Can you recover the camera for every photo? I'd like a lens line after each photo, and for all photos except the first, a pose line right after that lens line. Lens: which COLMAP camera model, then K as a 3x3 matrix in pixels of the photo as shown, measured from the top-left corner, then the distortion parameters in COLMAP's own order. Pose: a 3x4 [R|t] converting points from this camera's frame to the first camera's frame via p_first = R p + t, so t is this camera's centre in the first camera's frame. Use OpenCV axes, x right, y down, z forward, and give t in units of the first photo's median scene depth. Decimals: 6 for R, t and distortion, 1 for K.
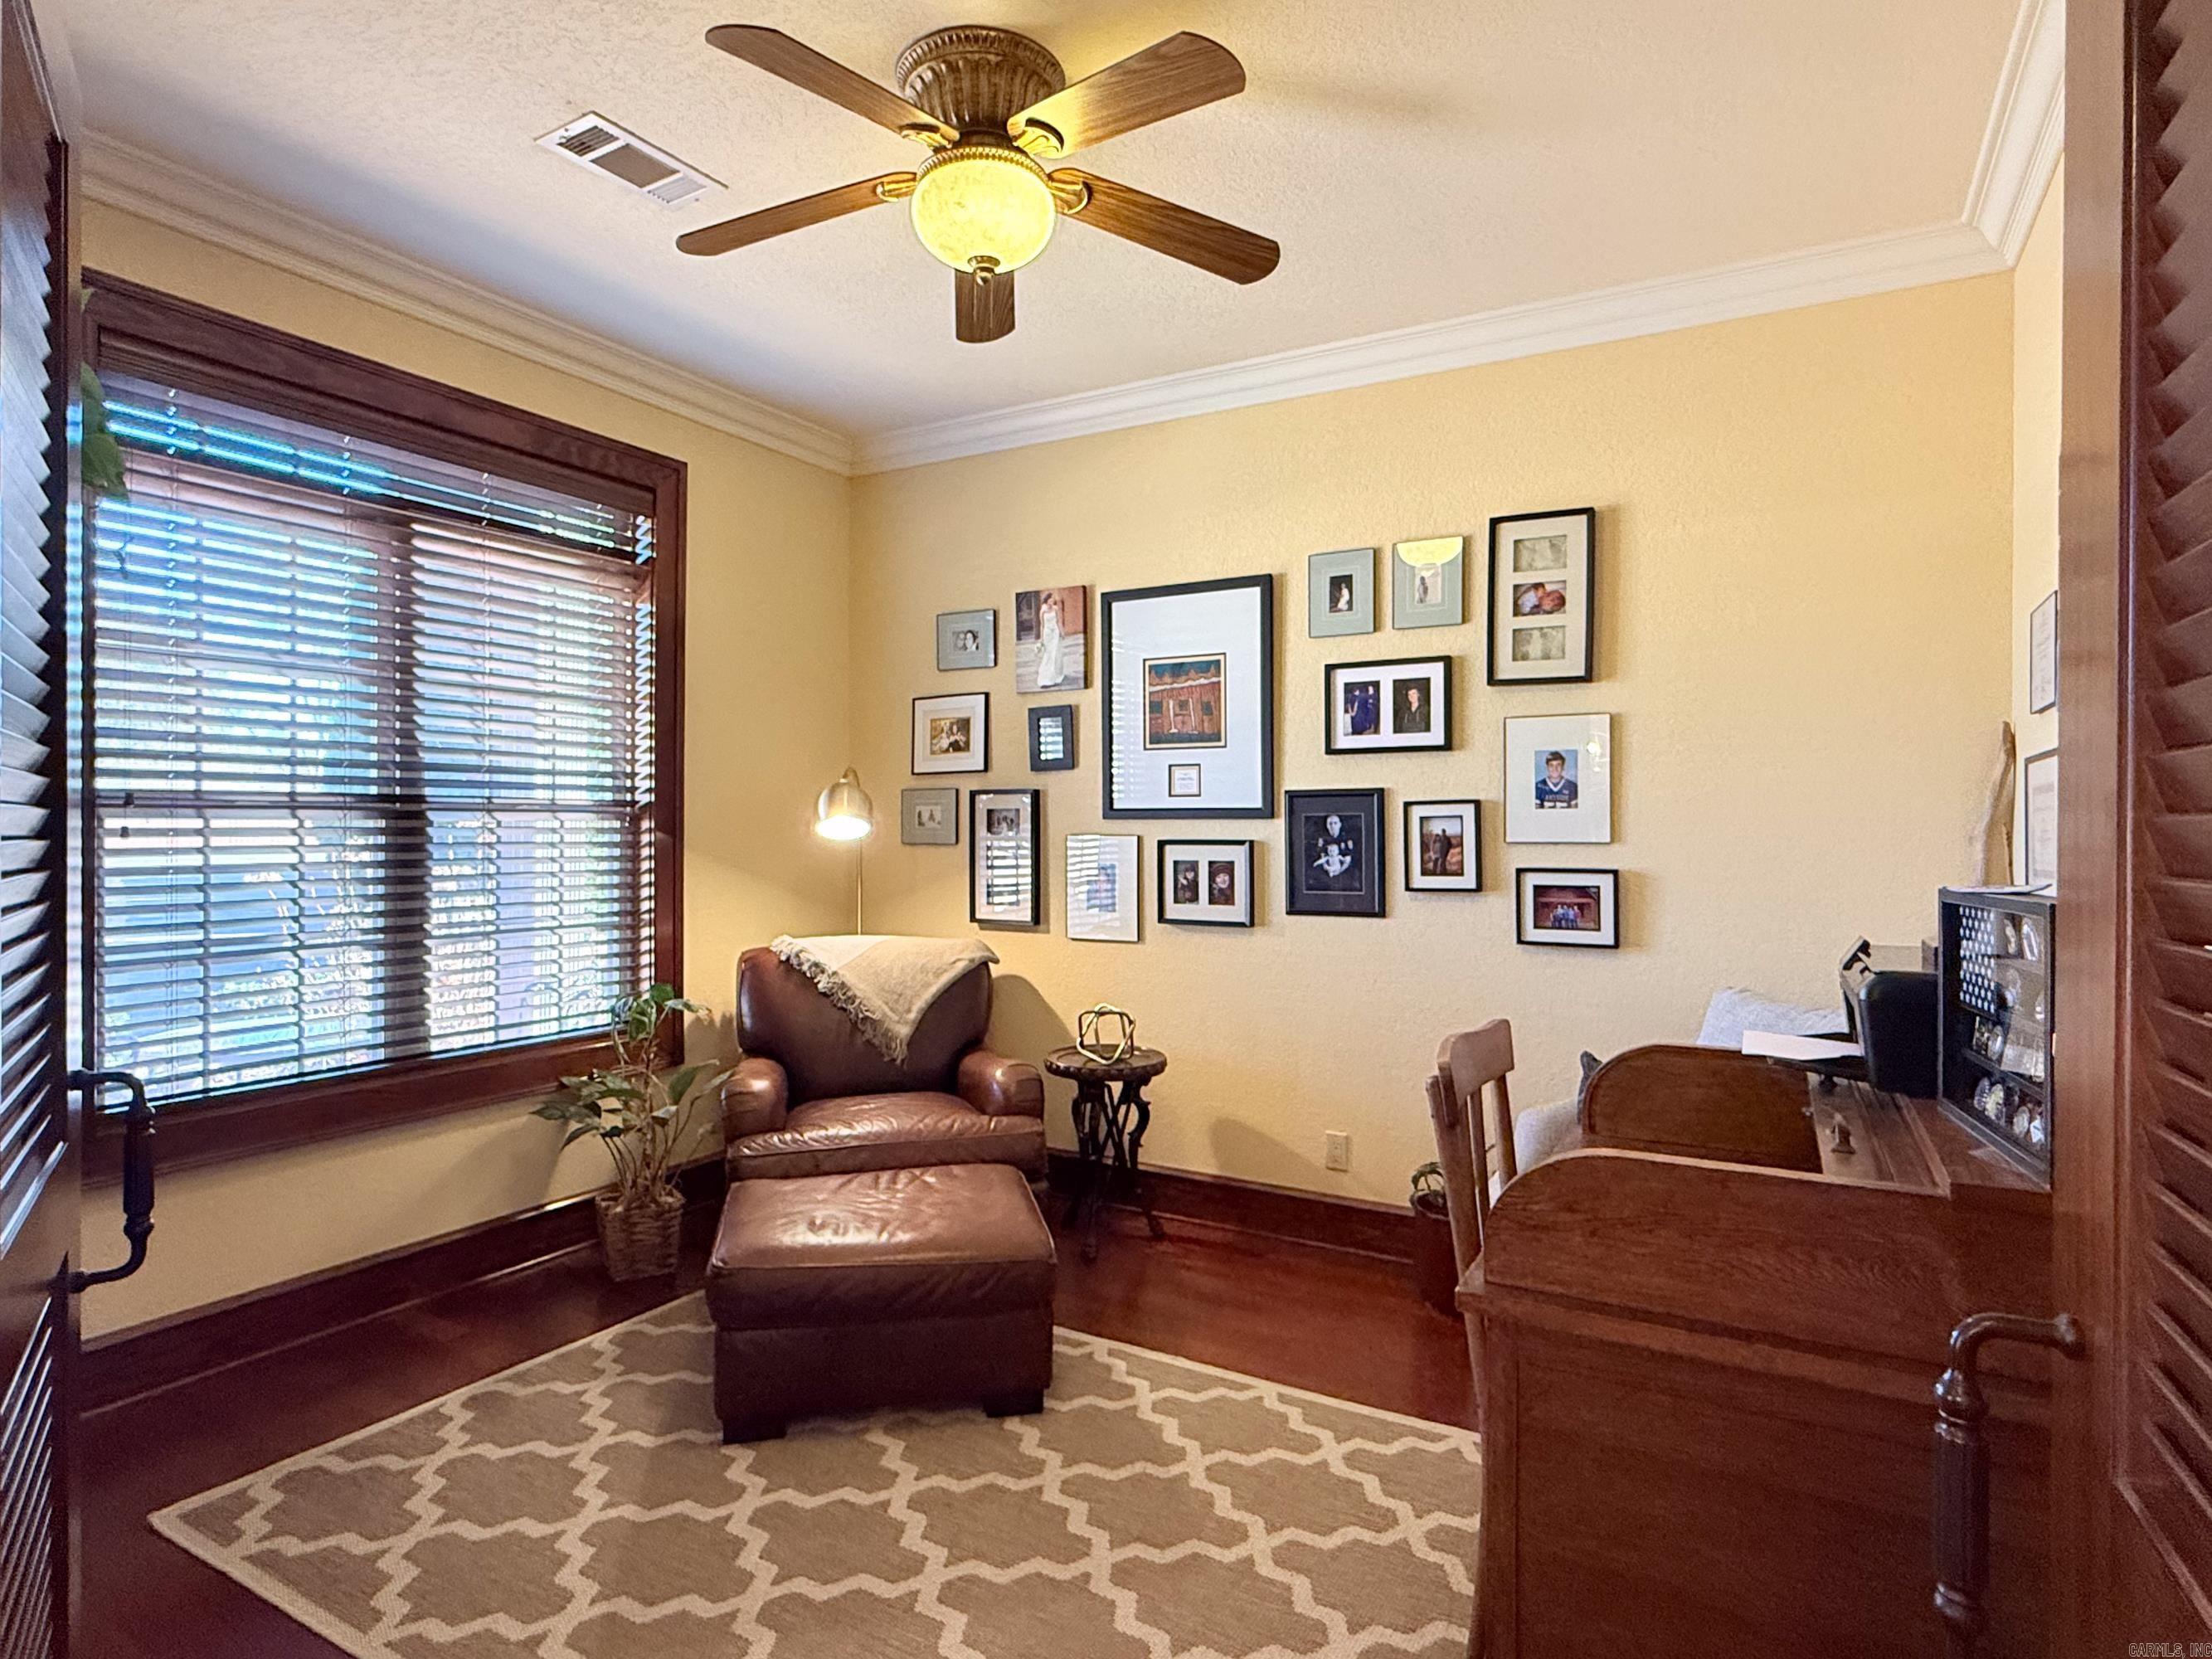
lens RADIAL K [[1201.6, 0, 1106.1], [0, 1201.6, 827.0], [0, 0, 1]] dist [-0.032038, -0.000217]
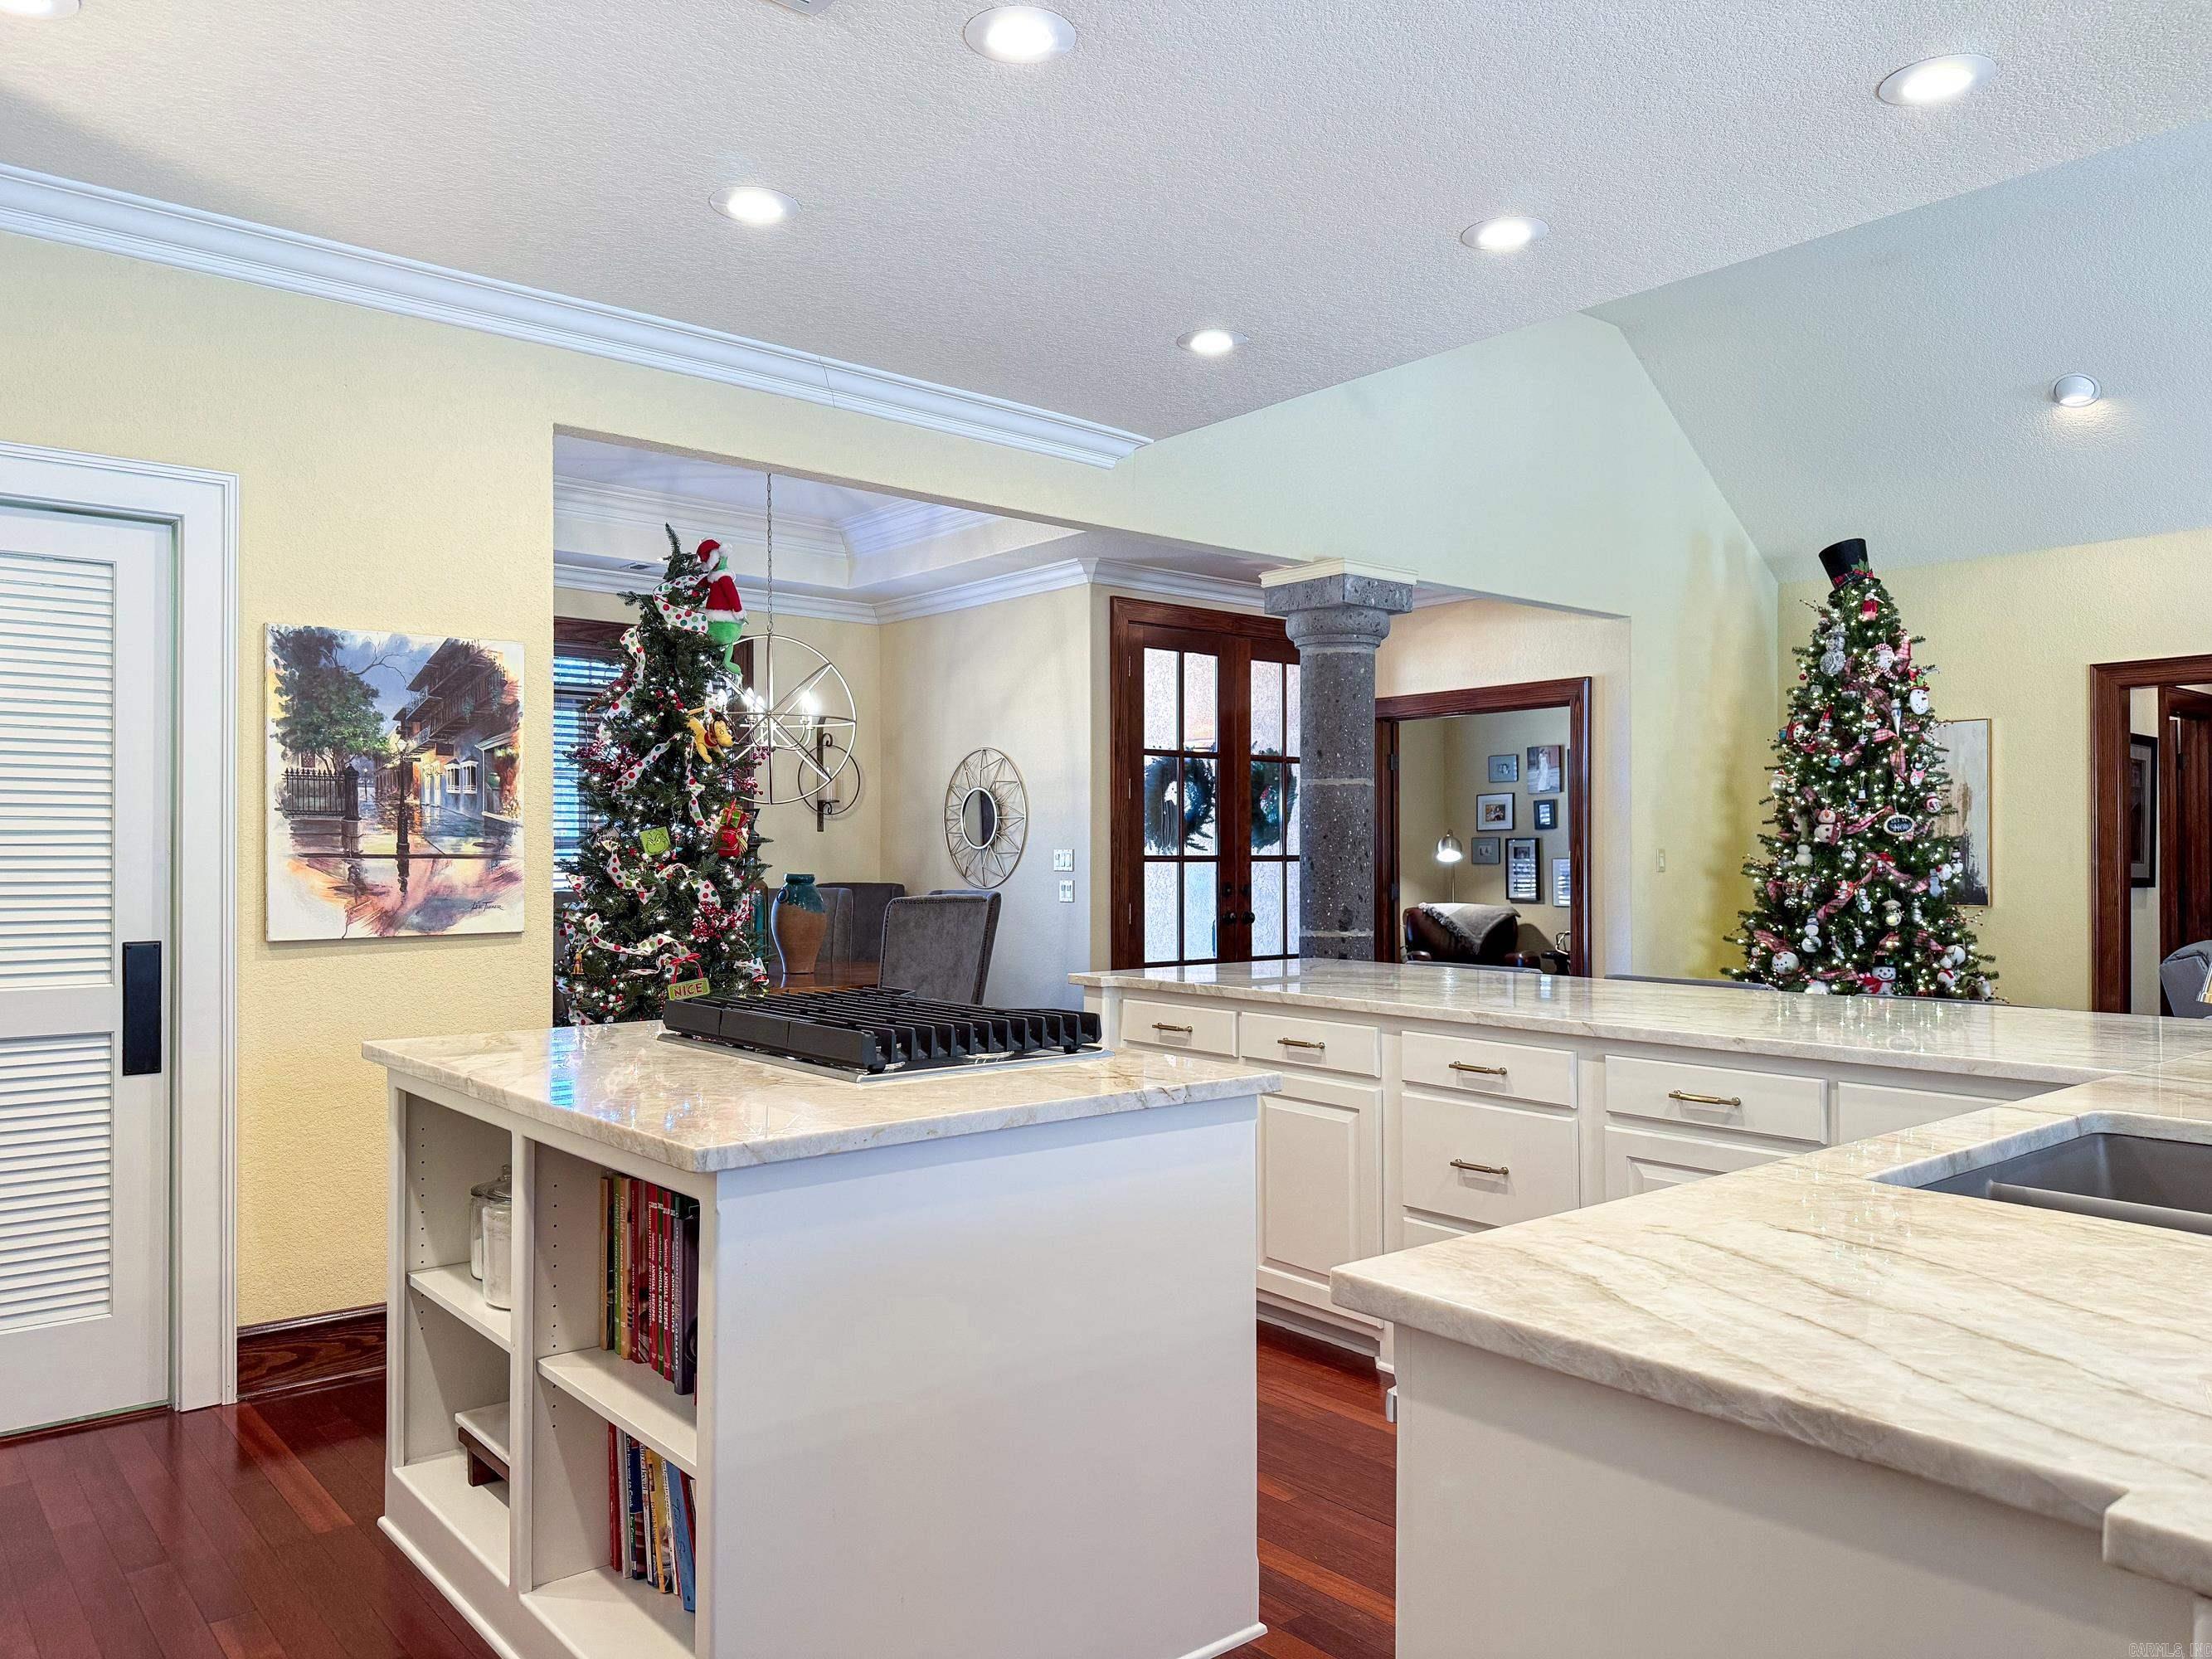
lens RADIAL K [[1531.6, 0, 1154.6], [0, 1531.6, 868.0], [0, 0, 1]] dist [0.021678, -0.057924]
pose [[0.949279, -0.006917, -0.314360, 0.156770], [0.005138, 0.999966, -0.006486, 0.037593], [0.314394, 0.004542, 0.949282, -1.862819]]
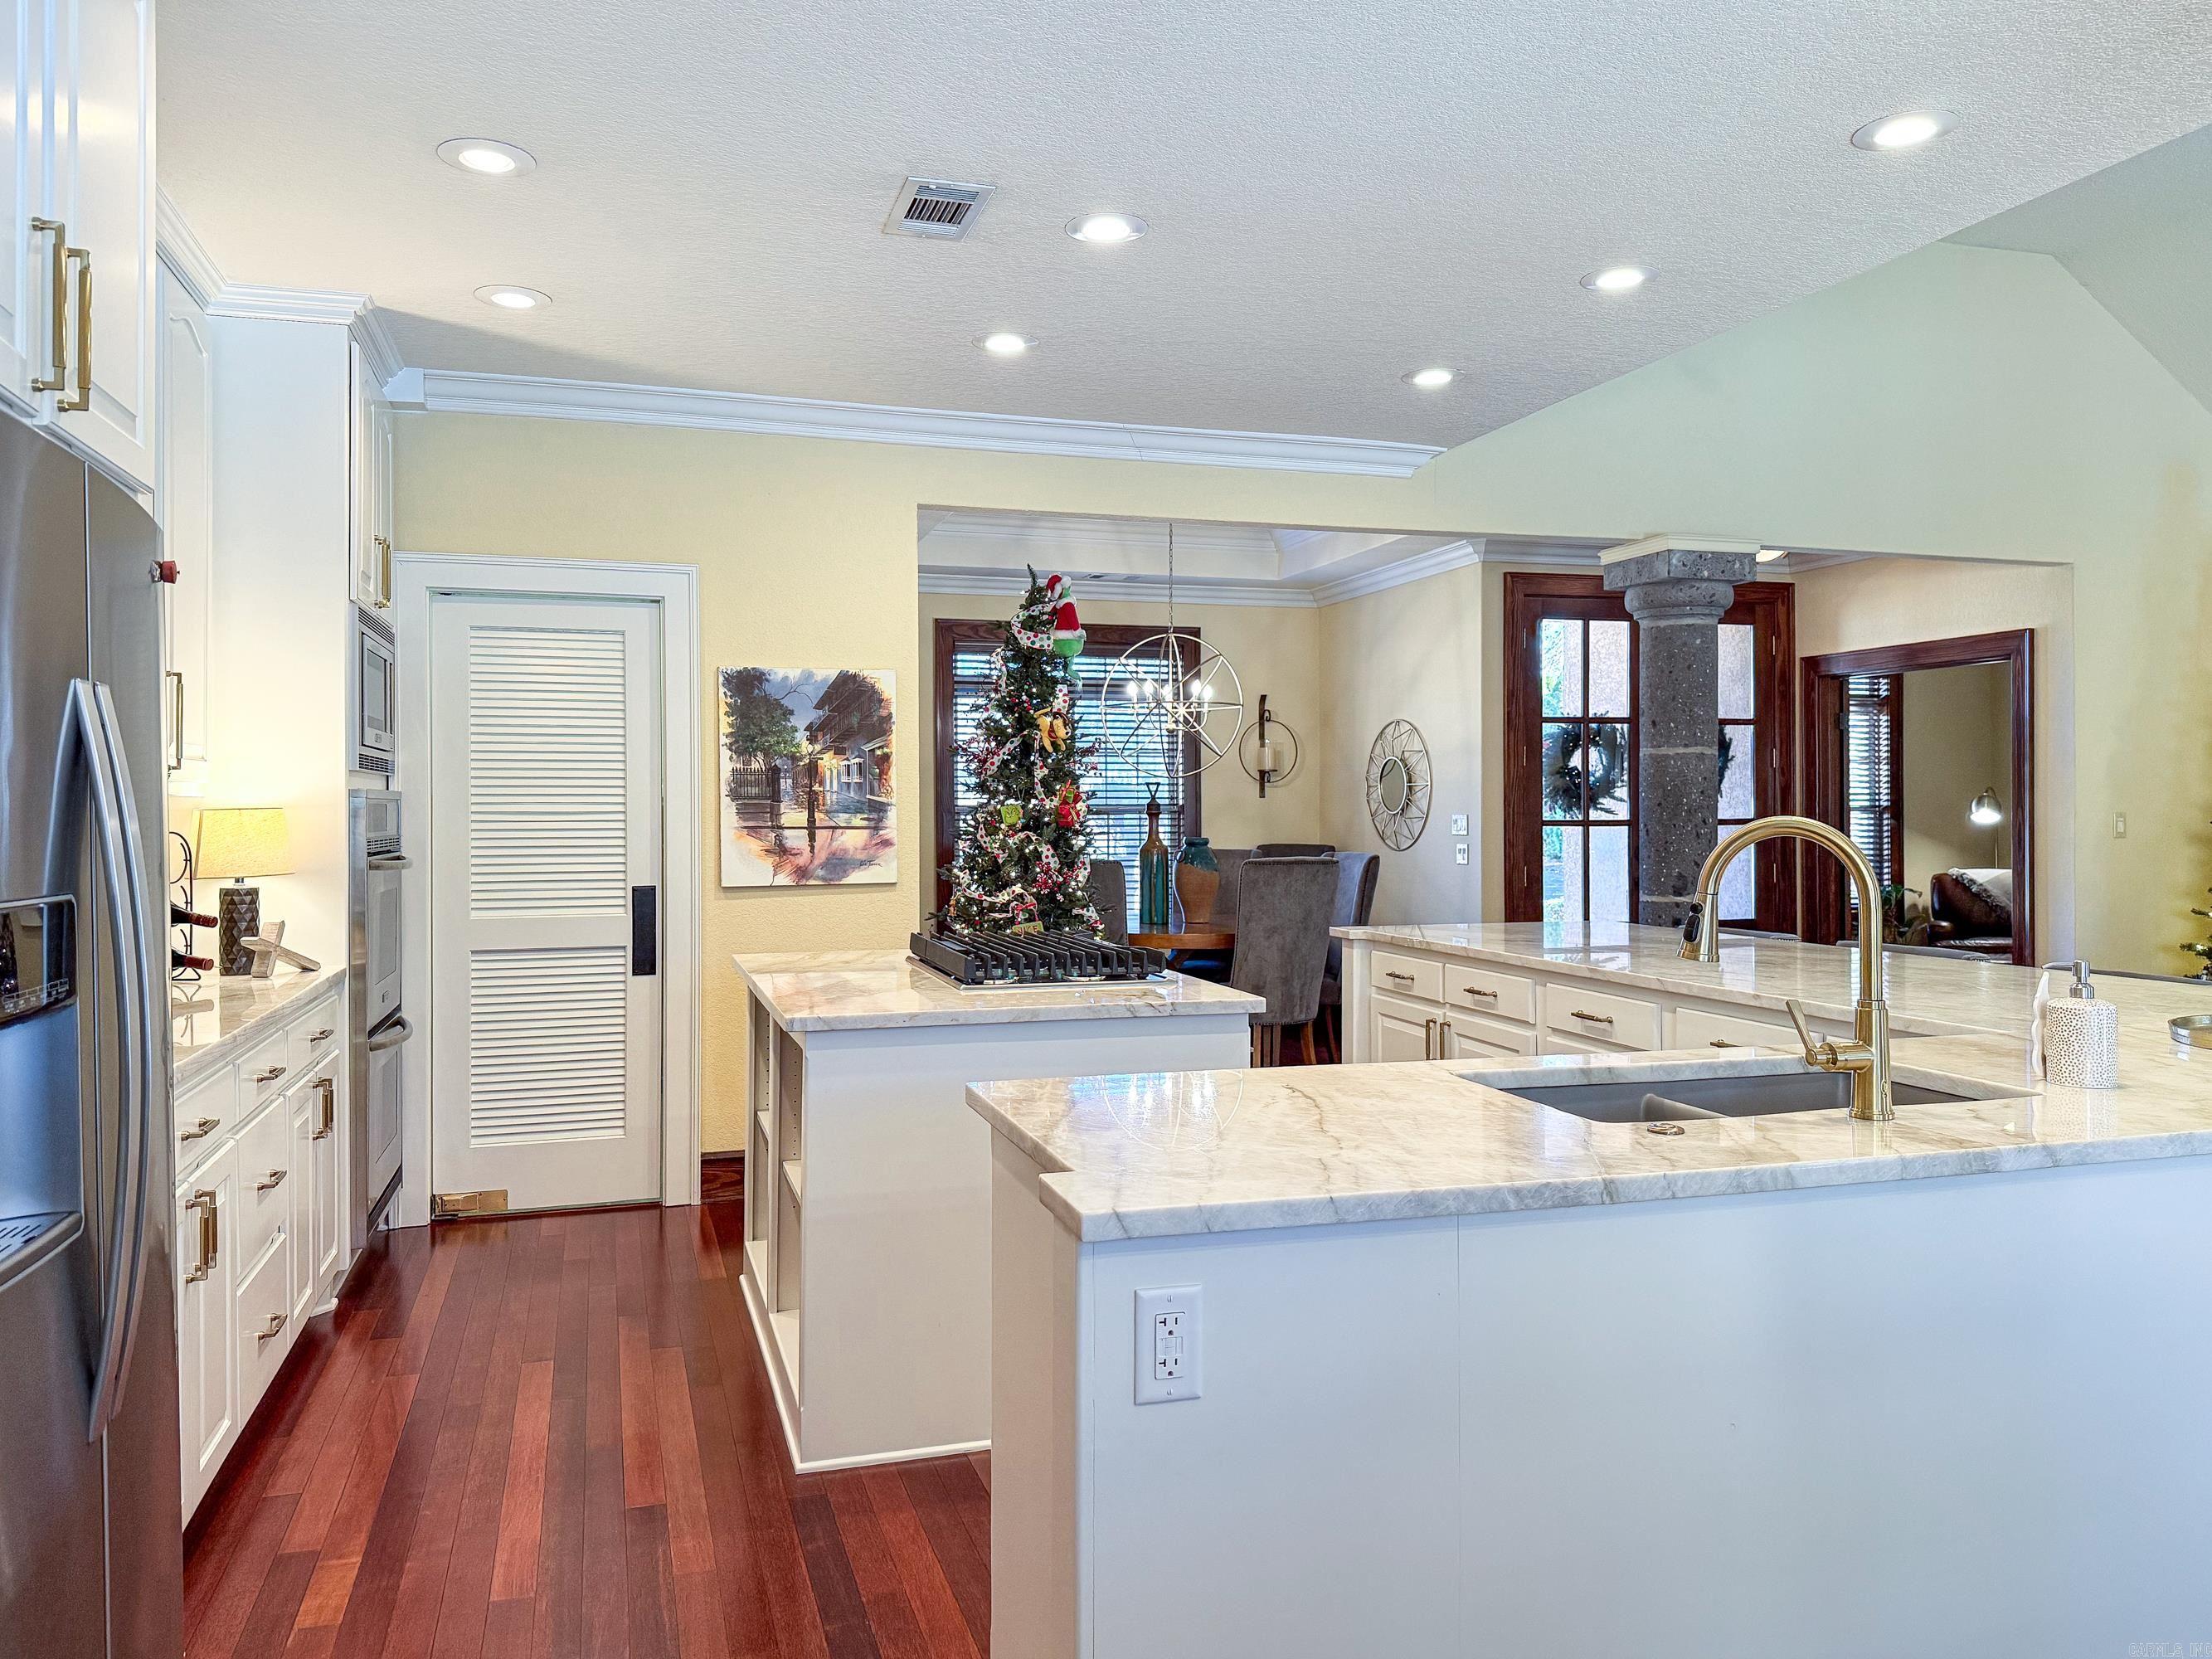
lens RADIAL K [[1531.6, 0, 1091.4], [0, 1531.6, 829.8], [0, 0, 1]] dist [0.021678, -0.057924]
pose [[0.741348, -0.004254, -0.671107, 0.394053], [0.001410, 0.999988, -0.004781, 0.032155], [0.671119, 0.002598, 0.741345, -1.909133]]
